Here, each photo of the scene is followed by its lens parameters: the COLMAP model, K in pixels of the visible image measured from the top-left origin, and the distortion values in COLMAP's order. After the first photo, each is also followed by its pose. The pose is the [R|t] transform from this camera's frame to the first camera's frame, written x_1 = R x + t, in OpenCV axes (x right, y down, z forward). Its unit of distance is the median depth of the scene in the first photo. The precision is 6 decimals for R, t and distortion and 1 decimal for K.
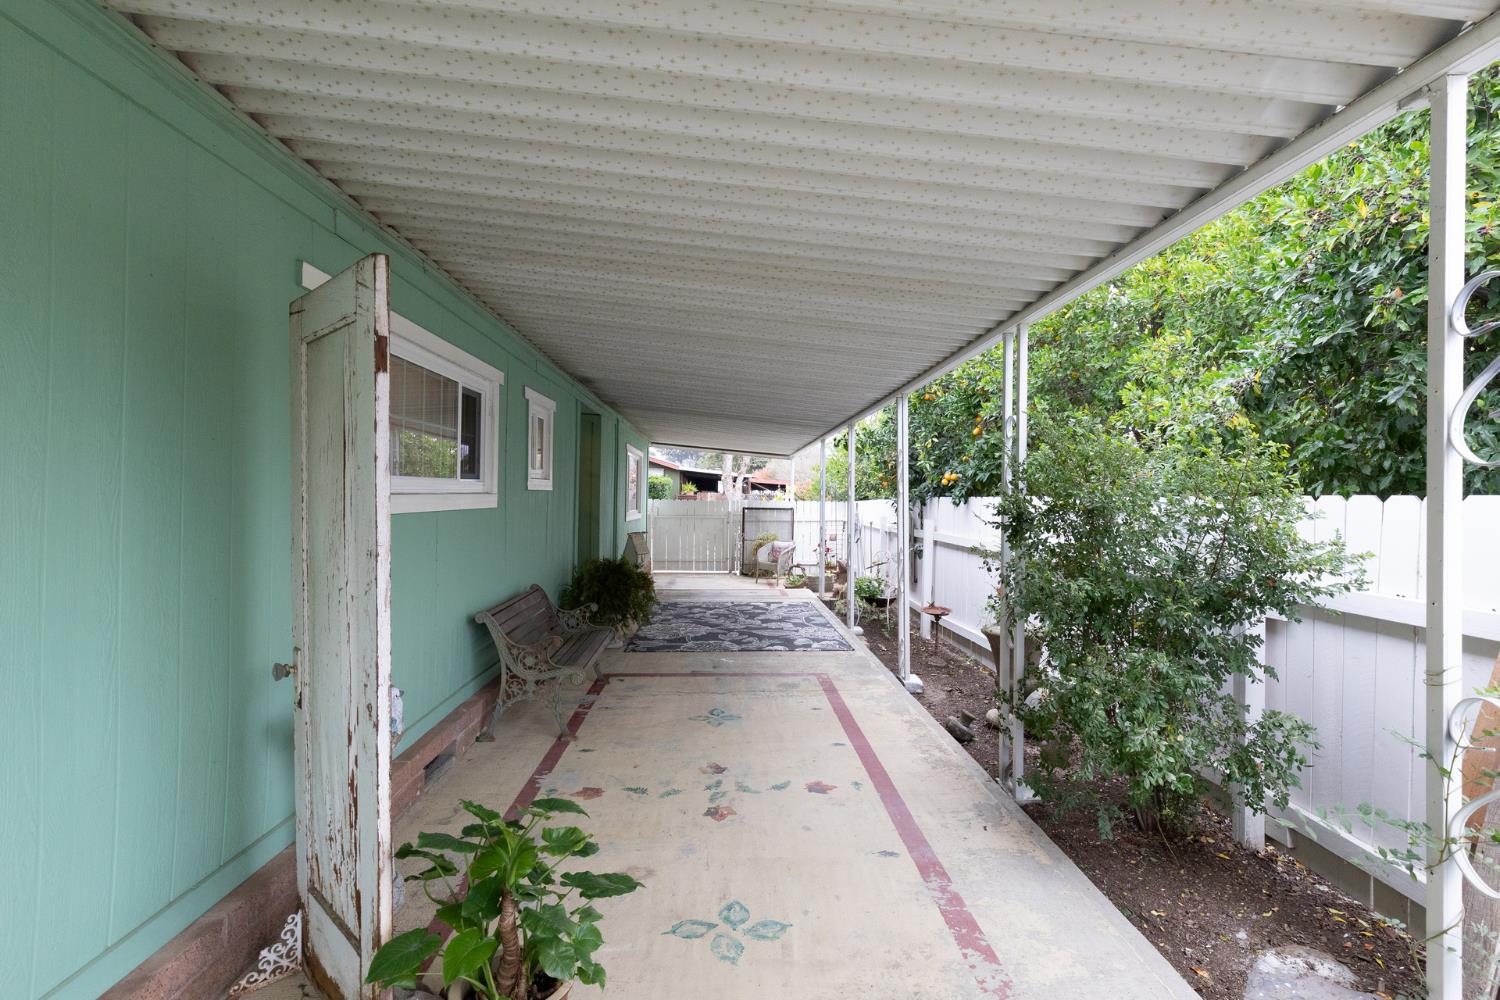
lens RADIAL K [[708.3, 0, 751.7], [0, 708.3, 491.3], [0, 0, 1]] dist [-0.001044, -0.000207]
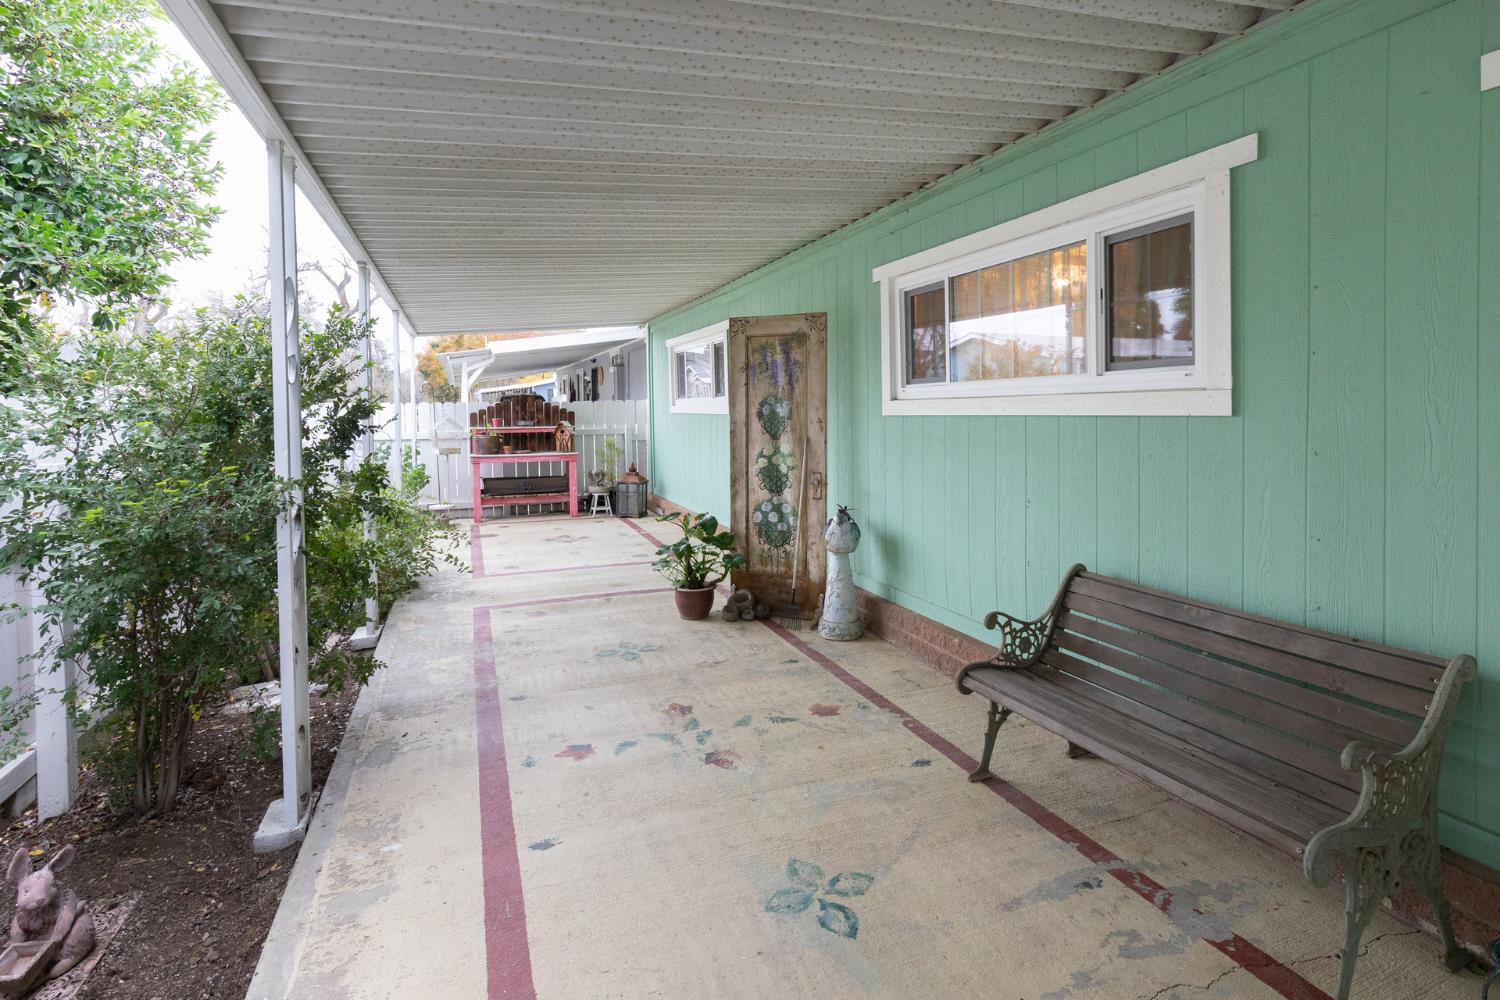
lens RADIAL K [[728.5, 0, 751.6], [0, 728.5, 418.4], [0, 0, 1]] dist [0.001704, 0.000556]
pose [[-0.944877, 0.004956, -0.327388, 0.107395], [0.003305, 0.999979, 0.005599, 0.016784], [0.327409, 0.004208, -0.944873, 1.113695]]
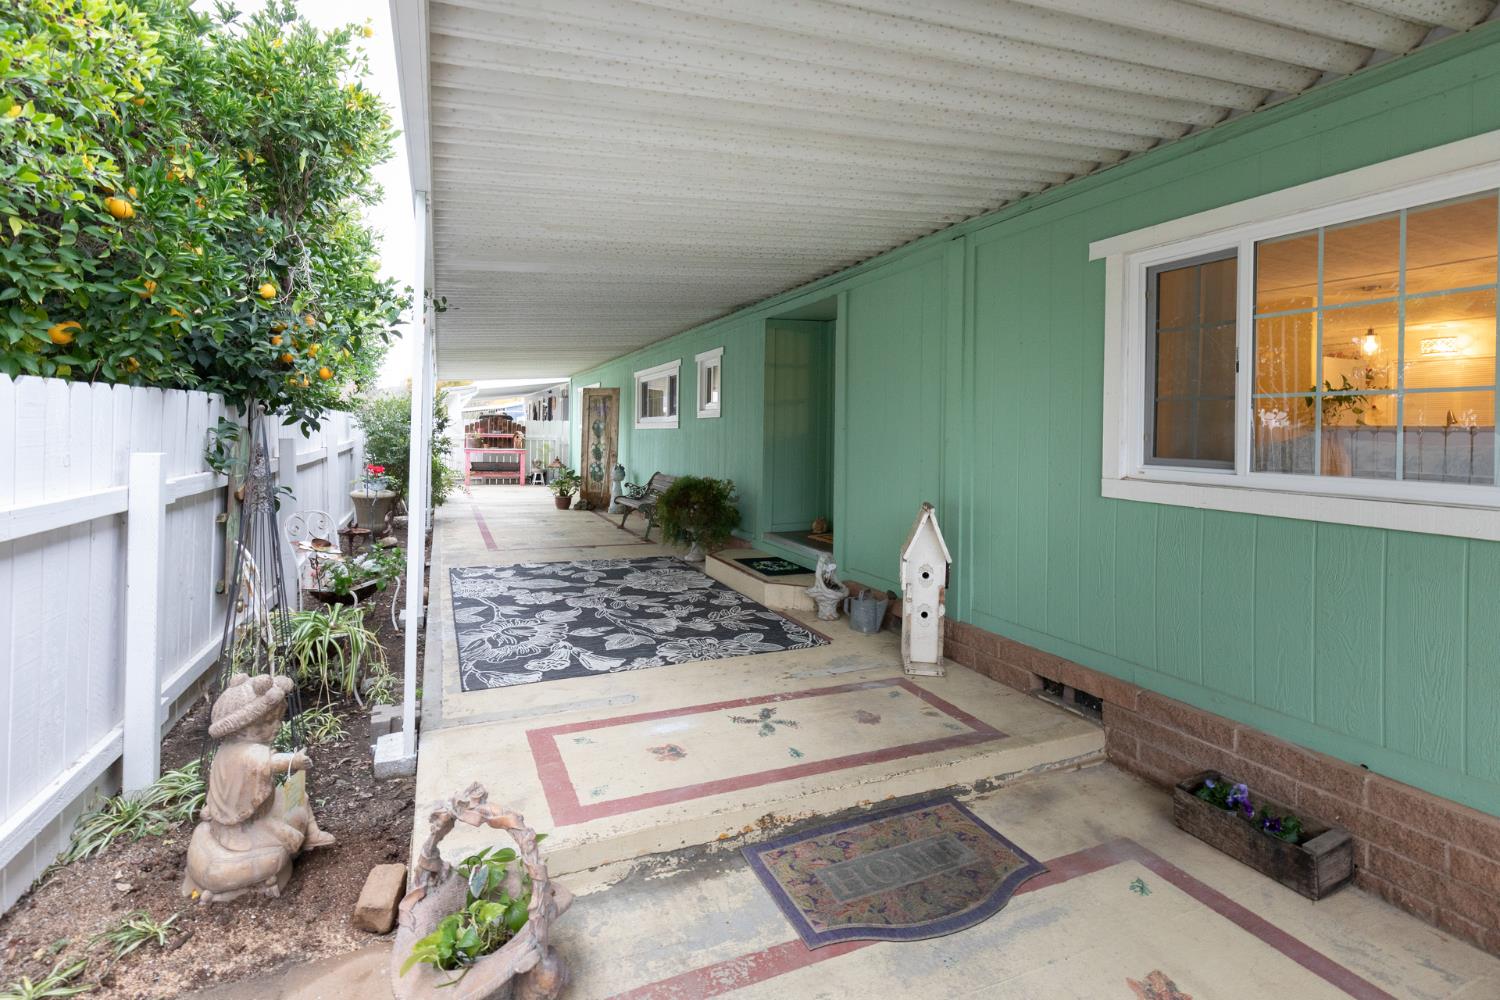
lens RADIAL K [[704.6, 0, 748.3], [0, 704.6, 421.9], [0, 0, 1]] dist [0.028967, -0.017500]
pose [[-0.931219, -0.032753, -0.362985, 0.140135], [-0.025295, 0.999360, -0.025283, 0.040258], [0.363581, -0.014363, -0.931452, 2.347779]]
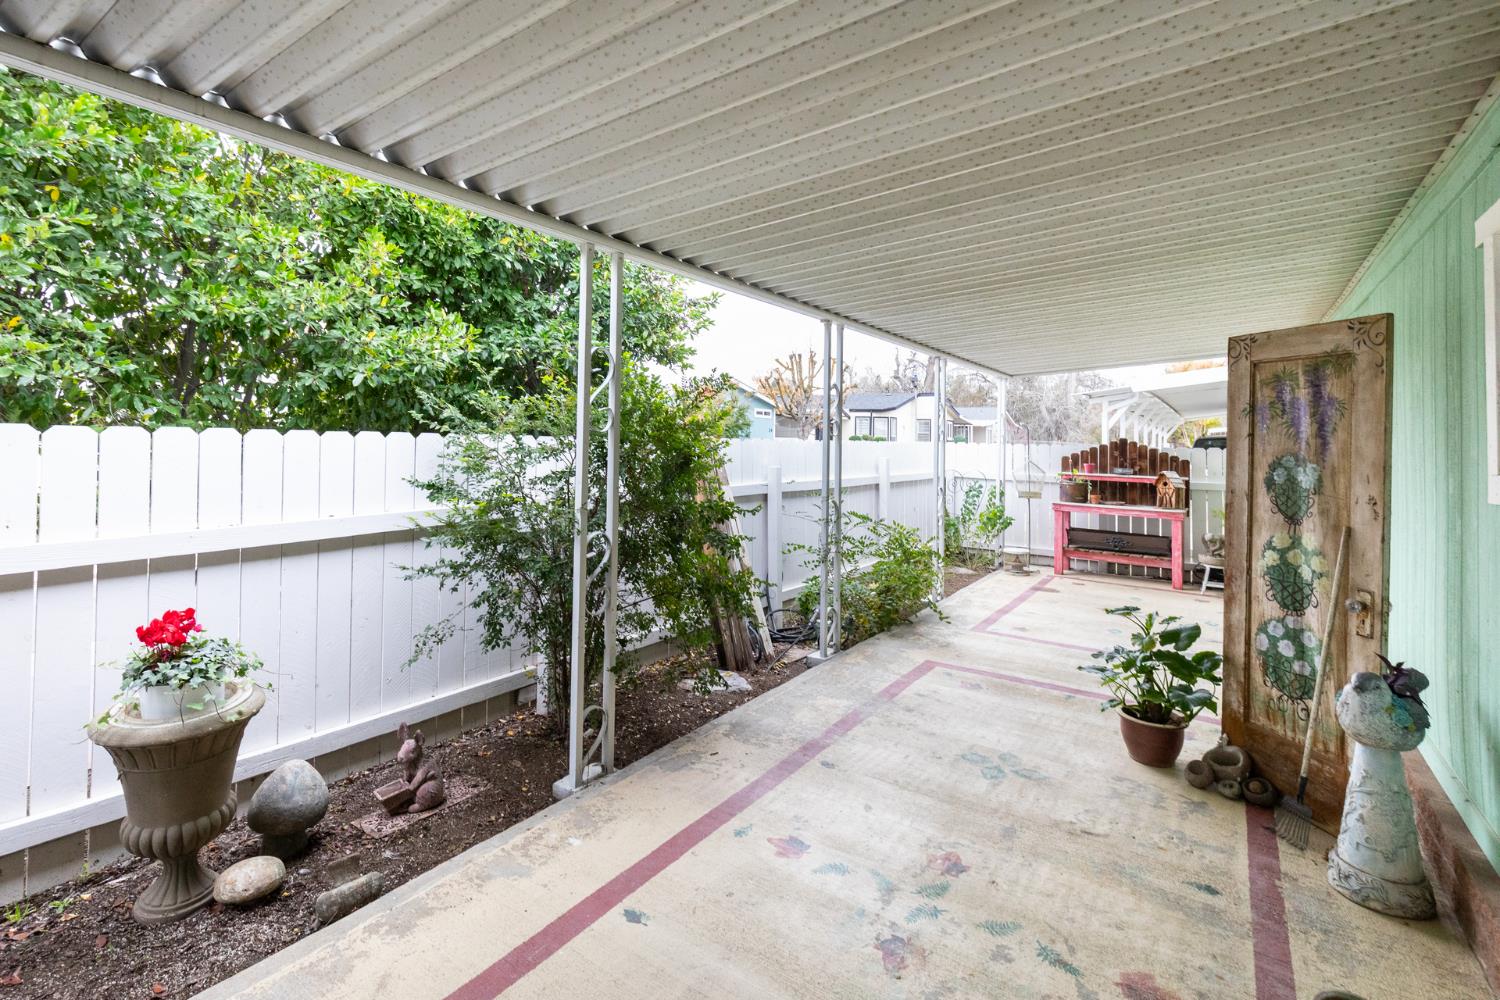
lens RADIAL K [[704.6, 0, 748.3], [0, 704.6, 421.9], [0, 0, 1]] dist [0.028967, -0.017500]
pose [[-0.804531, -0.012421, 0.593781, -0.180193], [-0.033887, 0.999113, -0.025014, -0.001707], [-0.592943, -0.040246, -0.804238, 0.979591]]
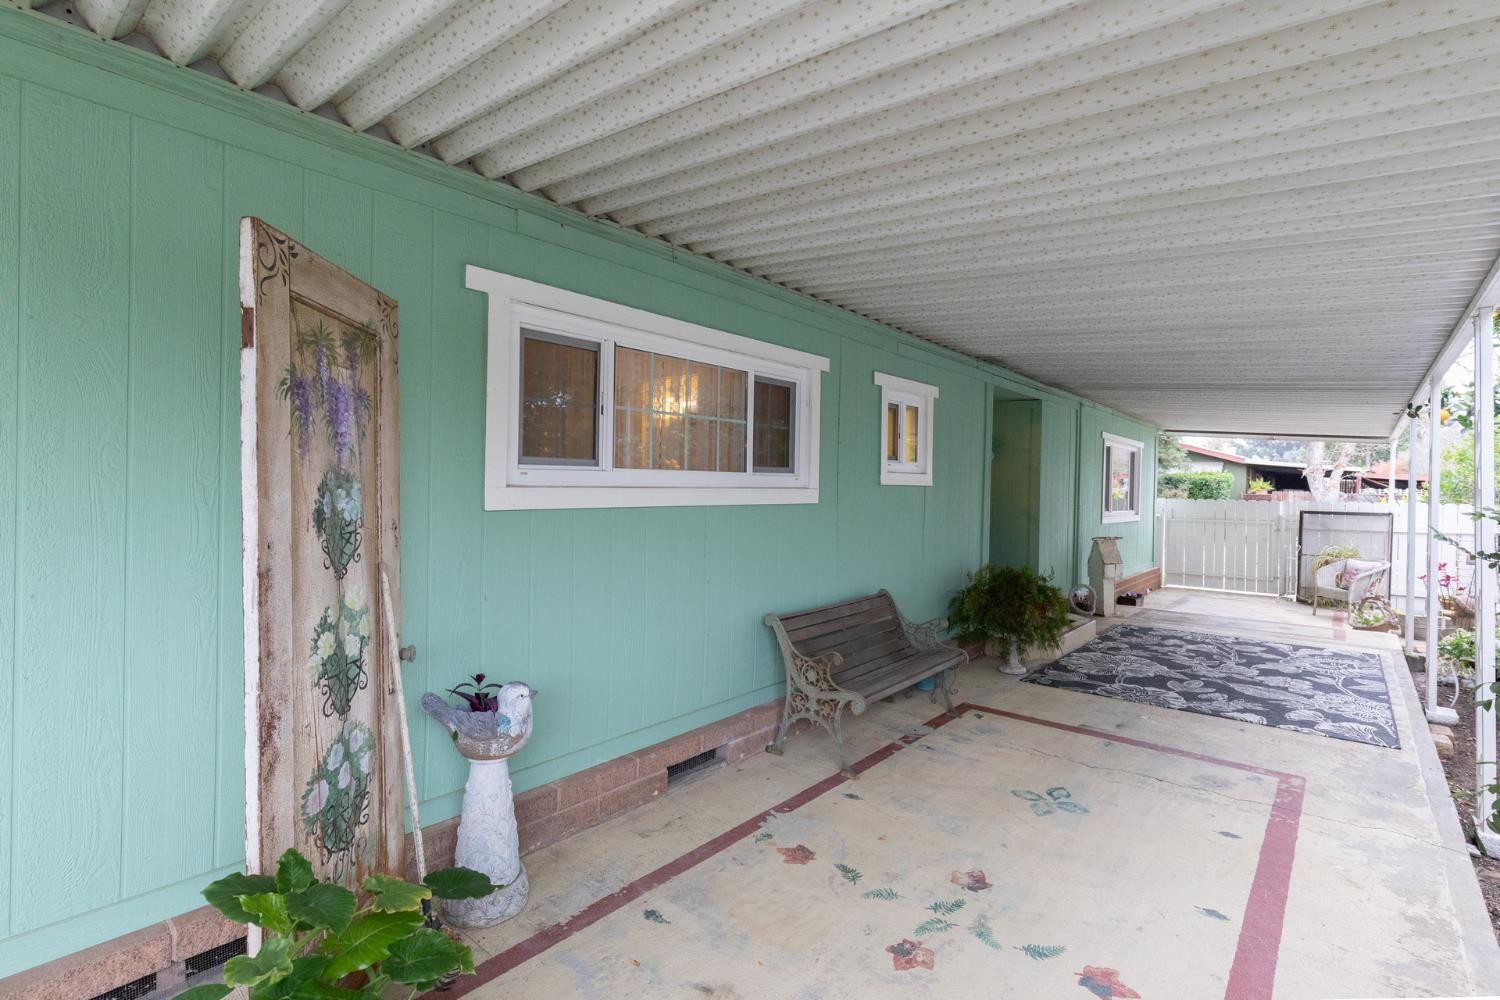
lens RADIAL K [[691.7, 0, 767.1], [0, 691.7, 489.1], [0, 0, 1]] dist [0.000881, -0.000693]
pose [[0.737649, 0.000147, -0.675185, 0.165425], [-0.001203, 0.999999, -0.001097, 0.004580], [0.675184, 0.001622, 0.737648, 0.229653]]
